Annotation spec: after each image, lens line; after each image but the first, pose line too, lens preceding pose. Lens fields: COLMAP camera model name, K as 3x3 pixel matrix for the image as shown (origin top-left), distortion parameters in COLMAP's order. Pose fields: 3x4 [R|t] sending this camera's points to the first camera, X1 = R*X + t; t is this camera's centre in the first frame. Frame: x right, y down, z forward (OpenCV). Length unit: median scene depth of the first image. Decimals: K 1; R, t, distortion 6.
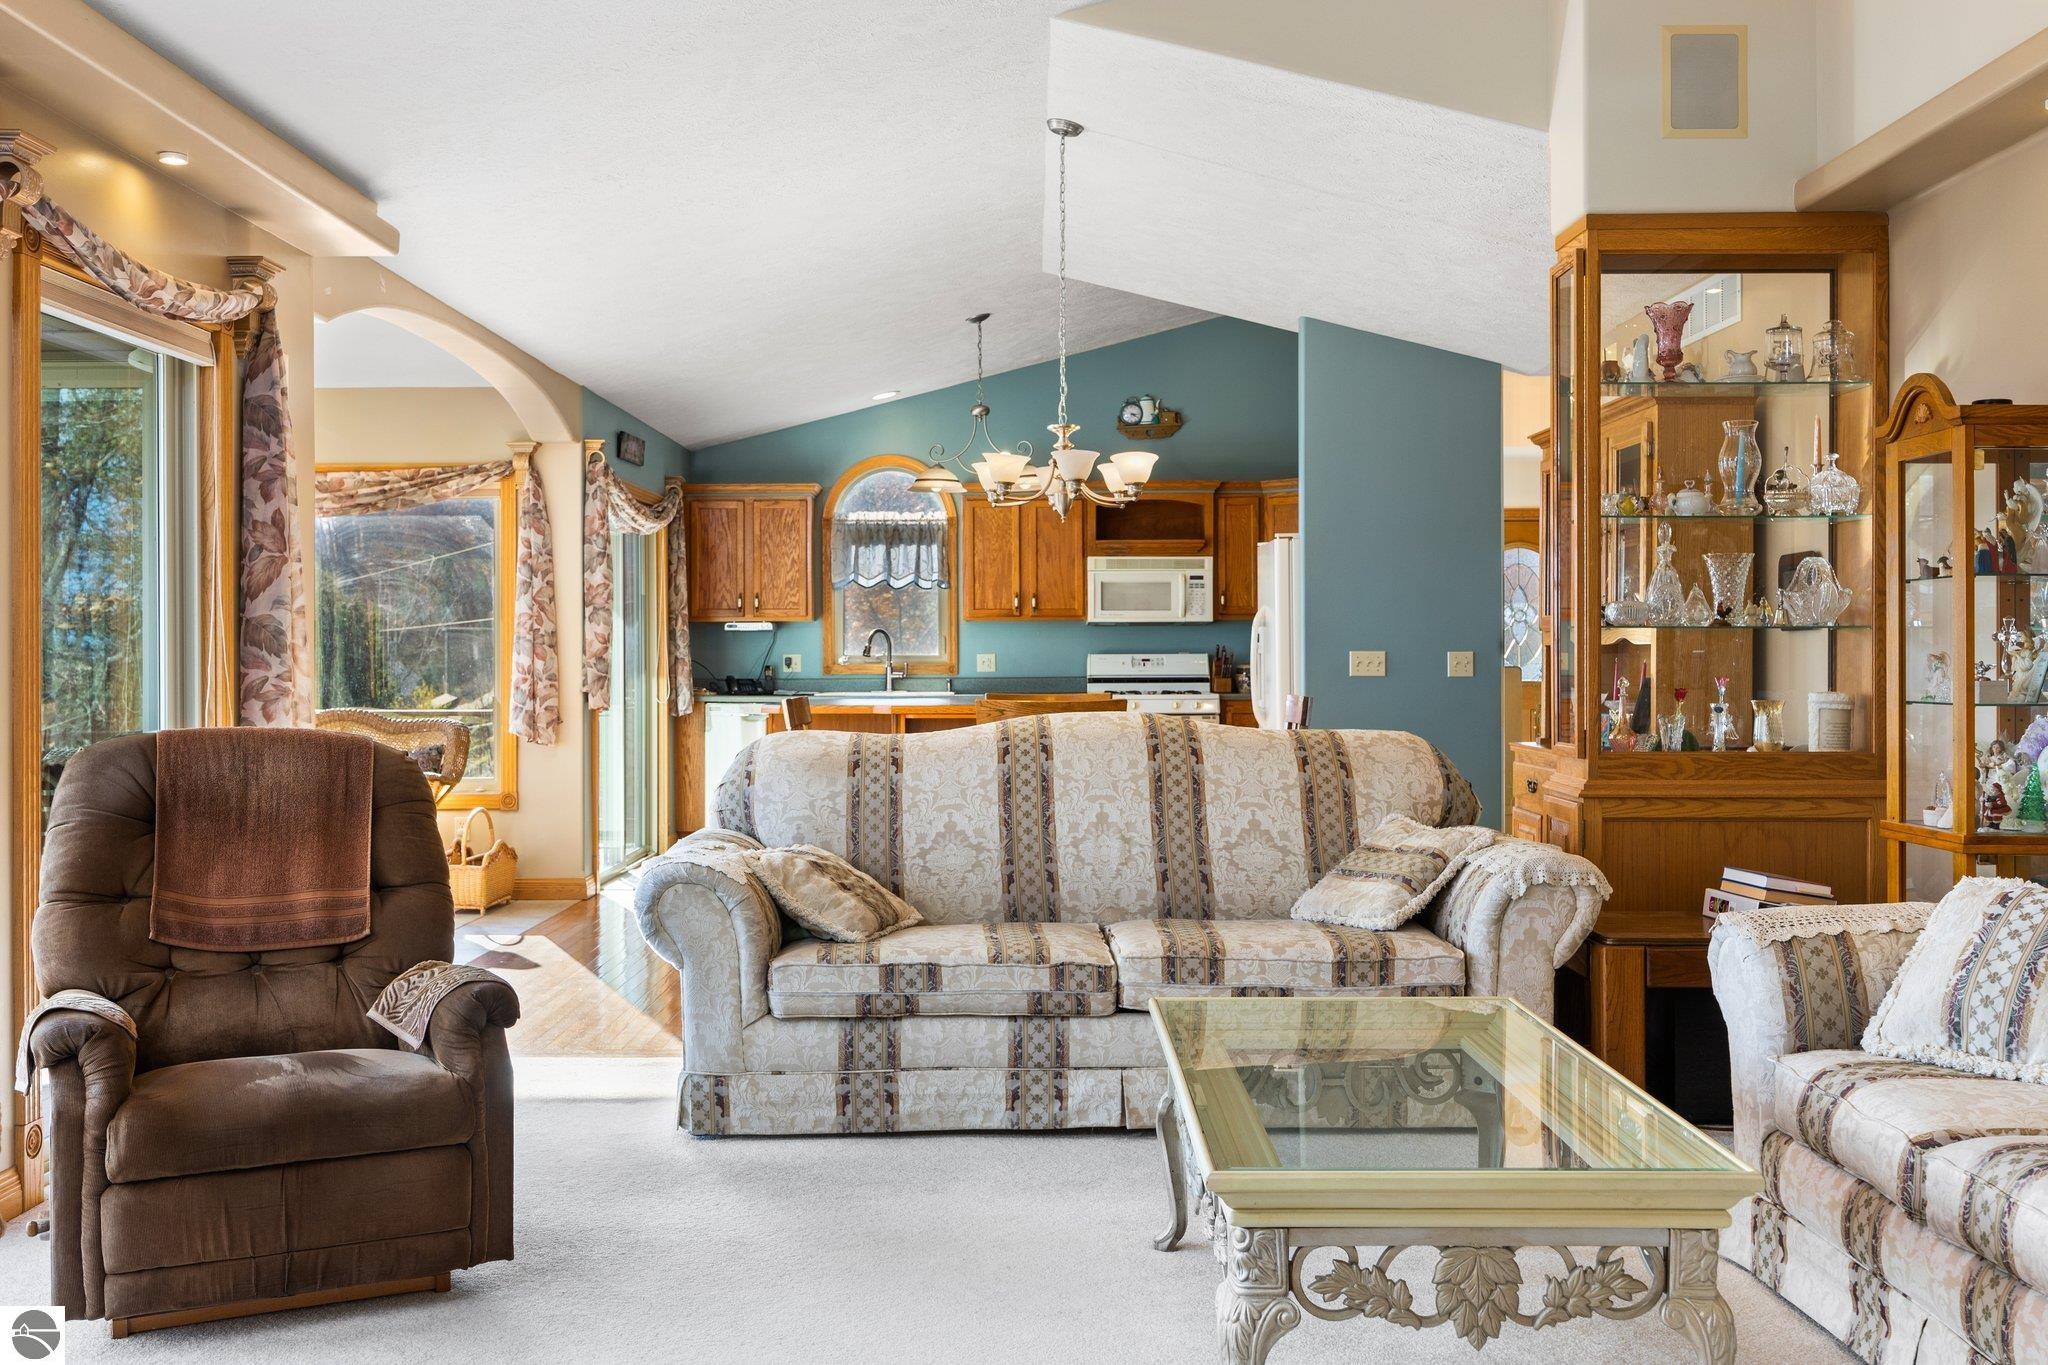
lens RADIAL K [[1960.0, 0, 966.1], [0, 1960.0, 650.7], [0, 0, 1]] dist [0.004137, 0.001892]
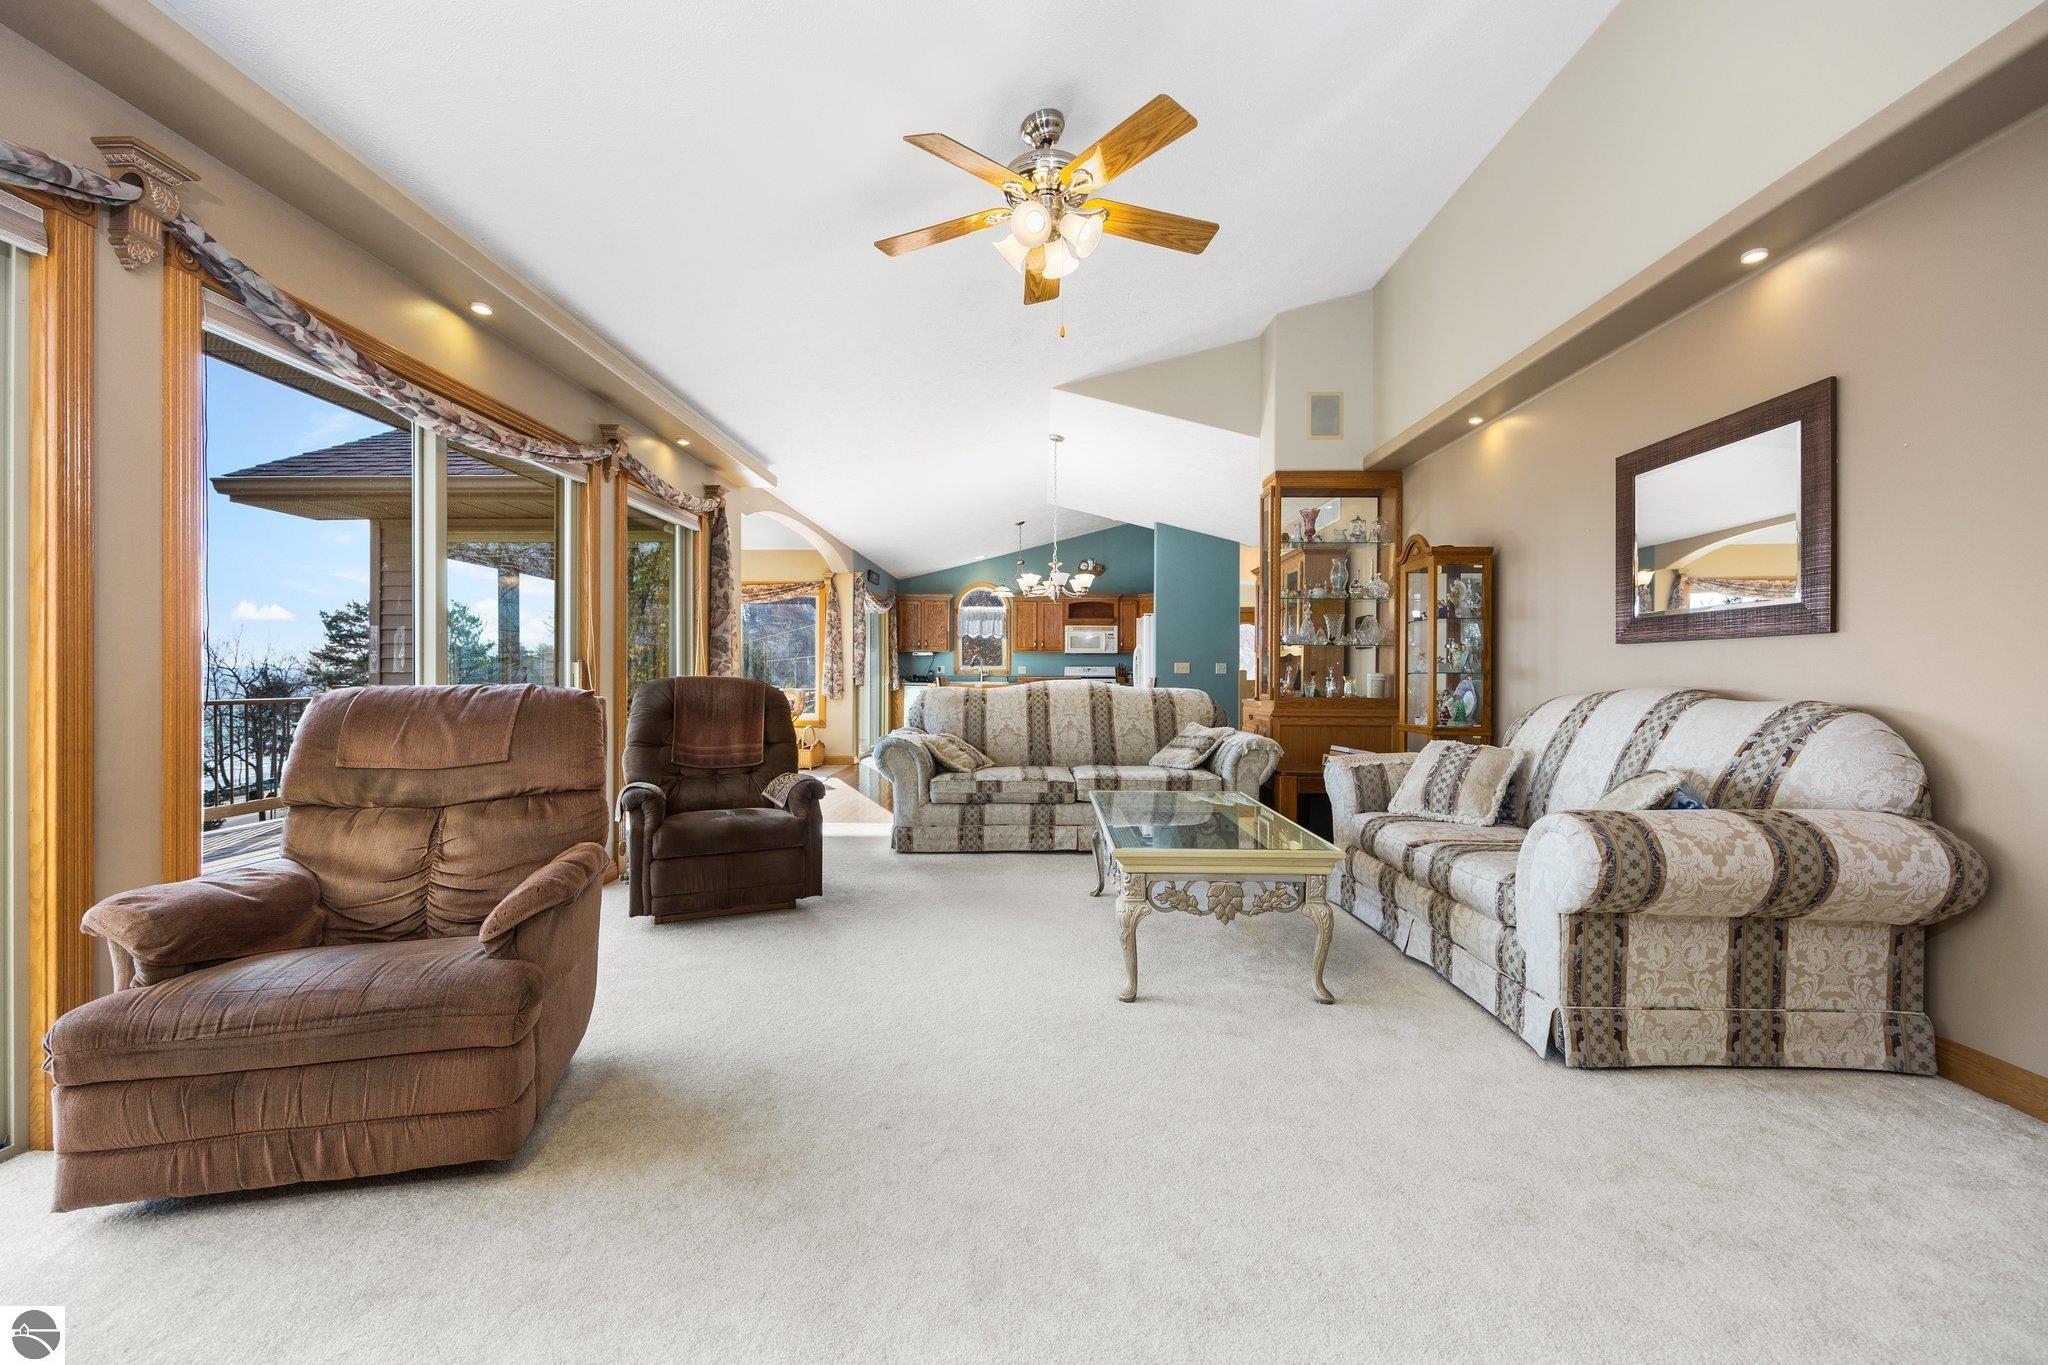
lens RADIAL K [[822.5, 0, 1010.5], [0, 822.5, 676.7], [0, 0, 1]] dist [0.002313, 0.000146]
pose [[0.999964, 0.007549, -0.003994, 0.000422], [-0.007536, 0.999966, 0.003317, 0.022398], [0.004019, -0.003286, 0.999987, -0.000858]]
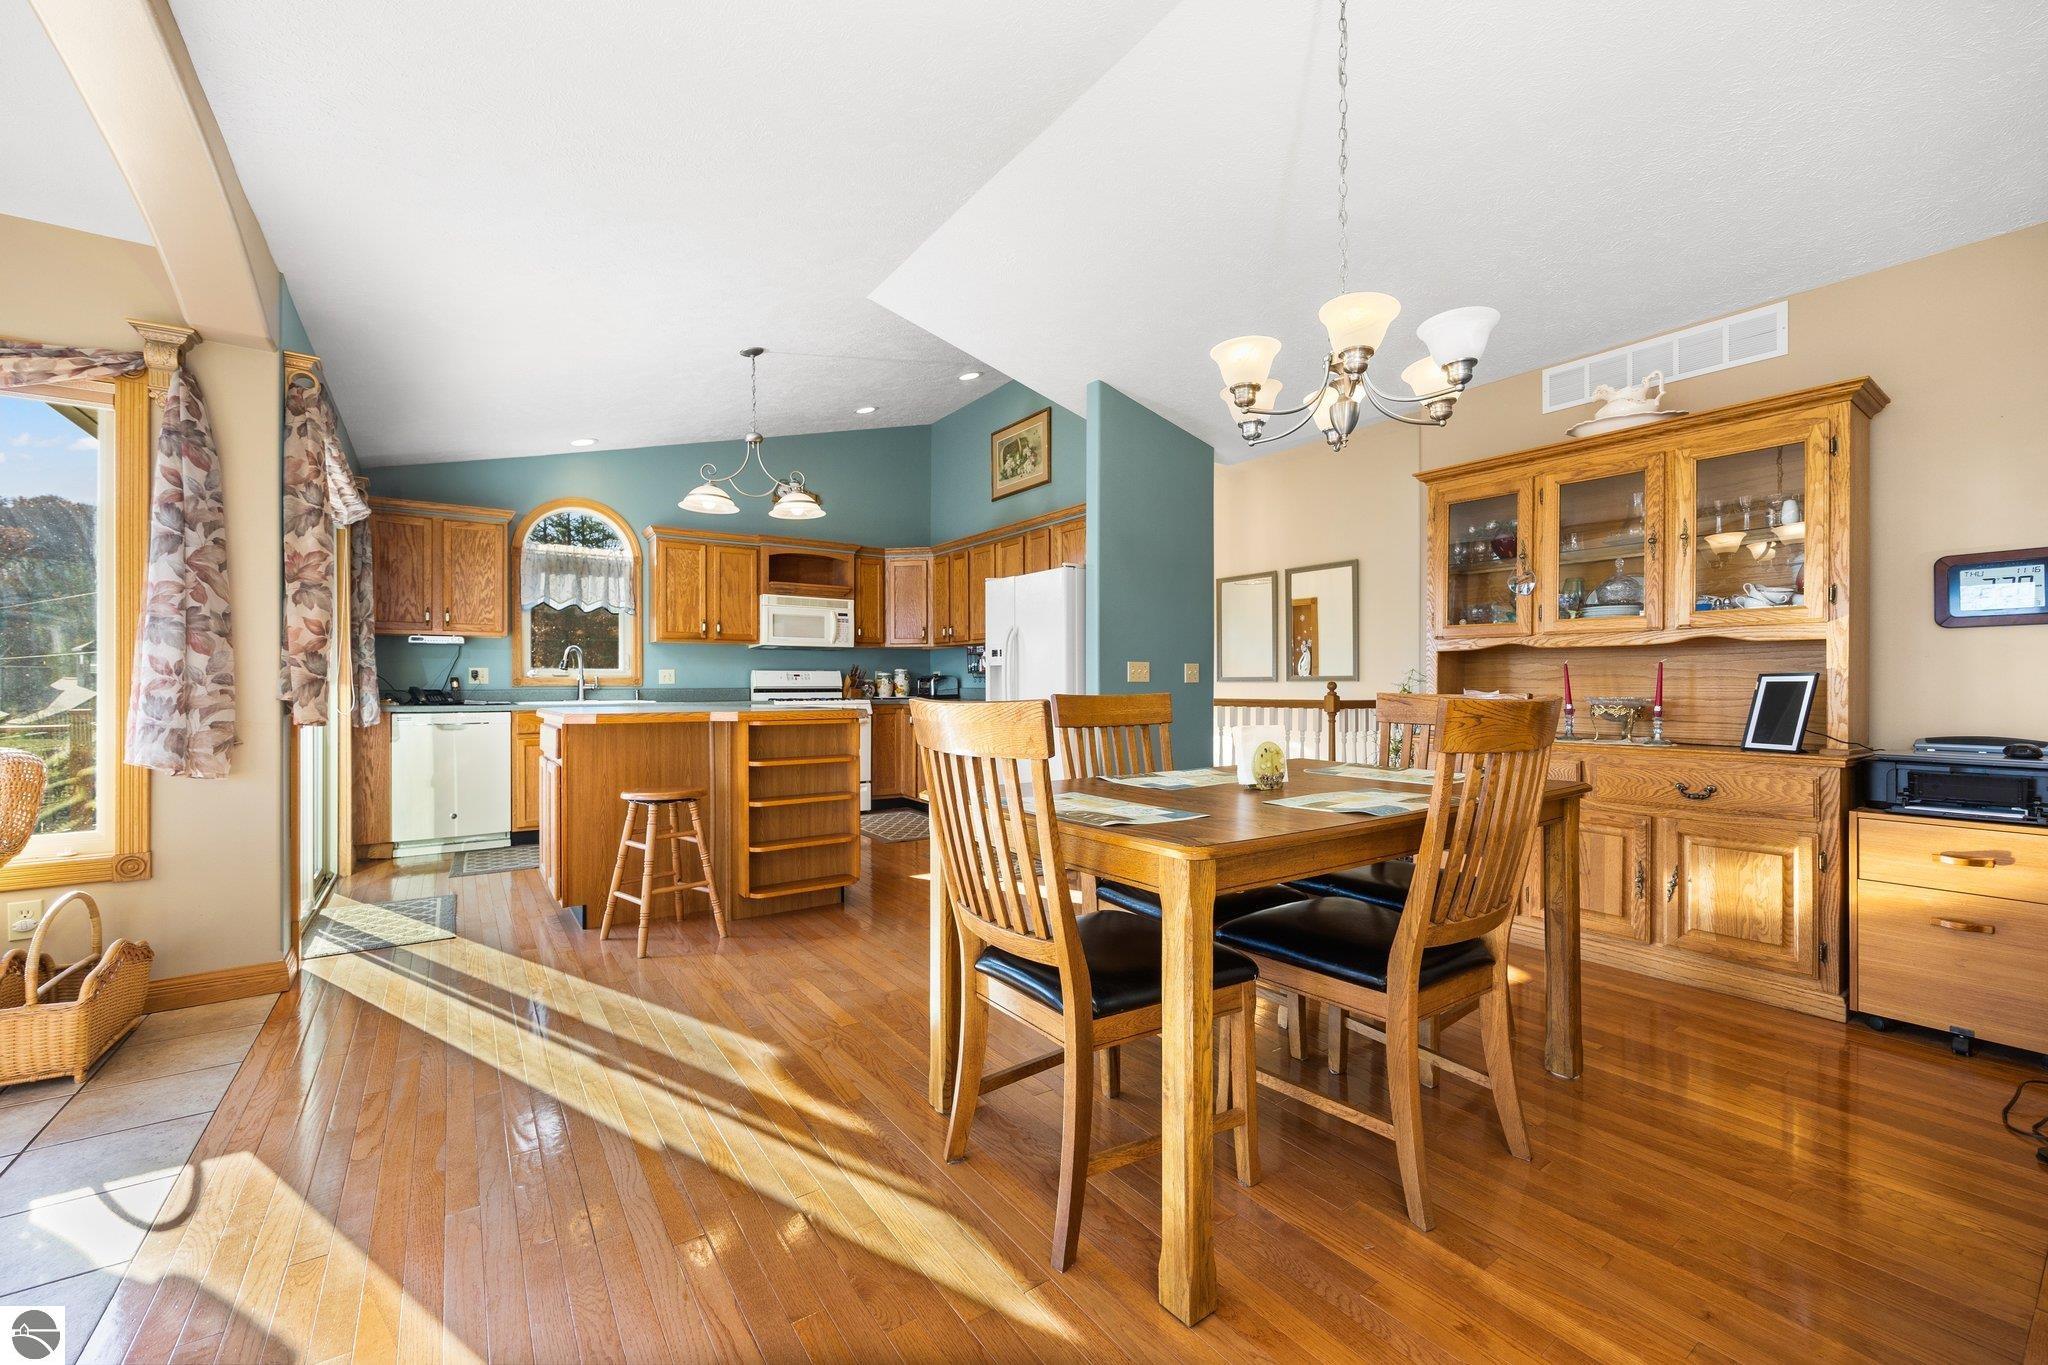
lens RADIAL K [[822.5, 0, 1010.5], [0, 822.5, 676.7], [0, 0, 1]] dist [0.002313, 0.000146]
pose [[0.809703, 0.007530, 0.586792, -0.238363], [-0.001190, 0.999937, -0.011190, 0.023480], [-0.586839, 0.008362, 0.809660, 0.917001]]
